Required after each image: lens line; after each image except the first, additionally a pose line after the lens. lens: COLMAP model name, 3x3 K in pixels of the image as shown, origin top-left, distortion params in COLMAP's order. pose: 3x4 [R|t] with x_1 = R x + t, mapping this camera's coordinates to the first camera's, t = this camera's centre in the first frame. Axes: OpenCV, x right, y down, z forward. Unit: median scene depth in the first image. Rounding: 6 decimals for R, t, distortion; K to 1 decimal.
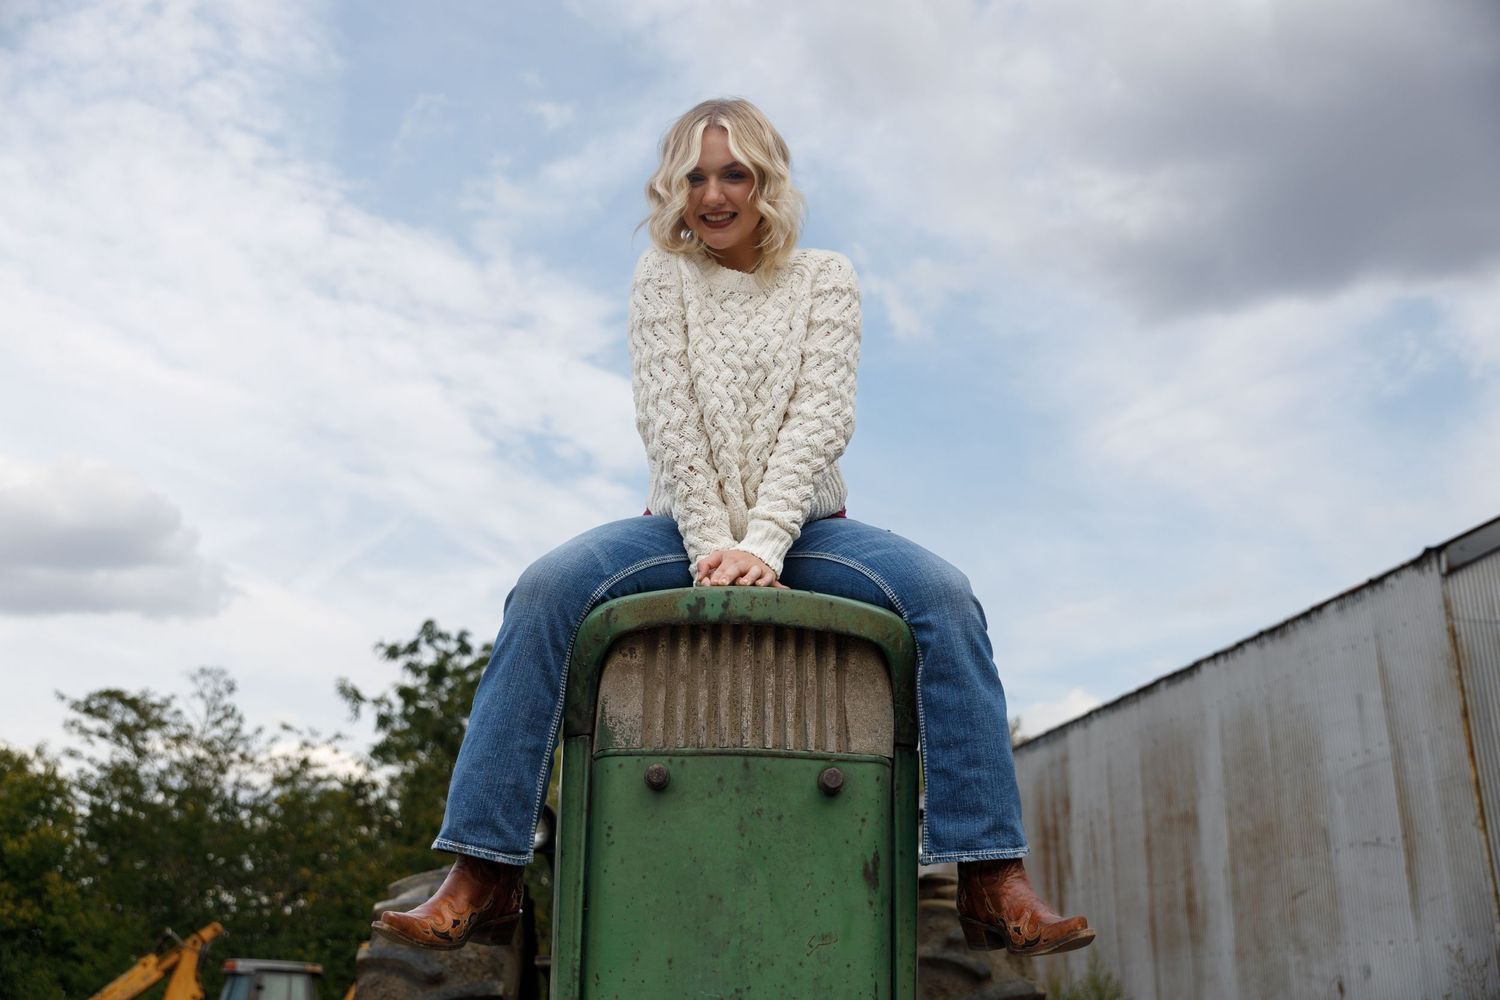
lens RADIAL K [[1554.1, 0, 749.7], [0, 1554.1, 499.8], [0, 0, 1]] dist [0.016915, 0.000000]
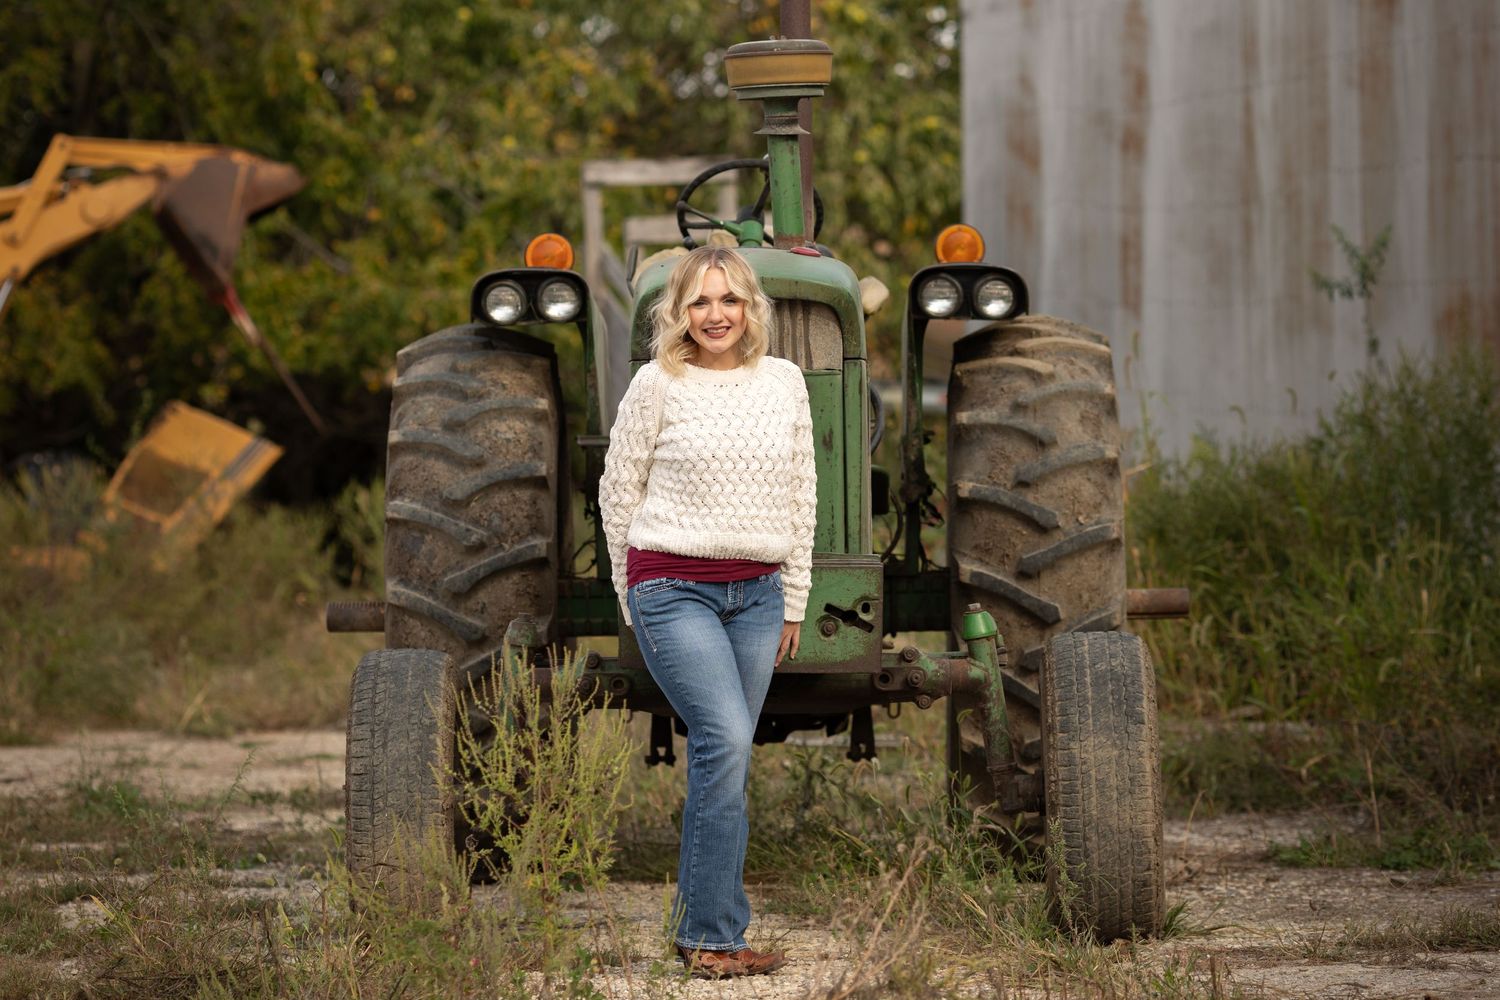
lens RADIAL K [[5816.1, 0, 750.2], [0, 5816.1, 499.9], [0, 0, 1]] dist [-0.115394, 0.000000]
pose [[0.998000, -0.027164, -0.057079, 0.168620], [0.045419, 0.936165, 0.348614, -0.899299], [0.043966, -0.350509, 0.935527, -2.321417]]
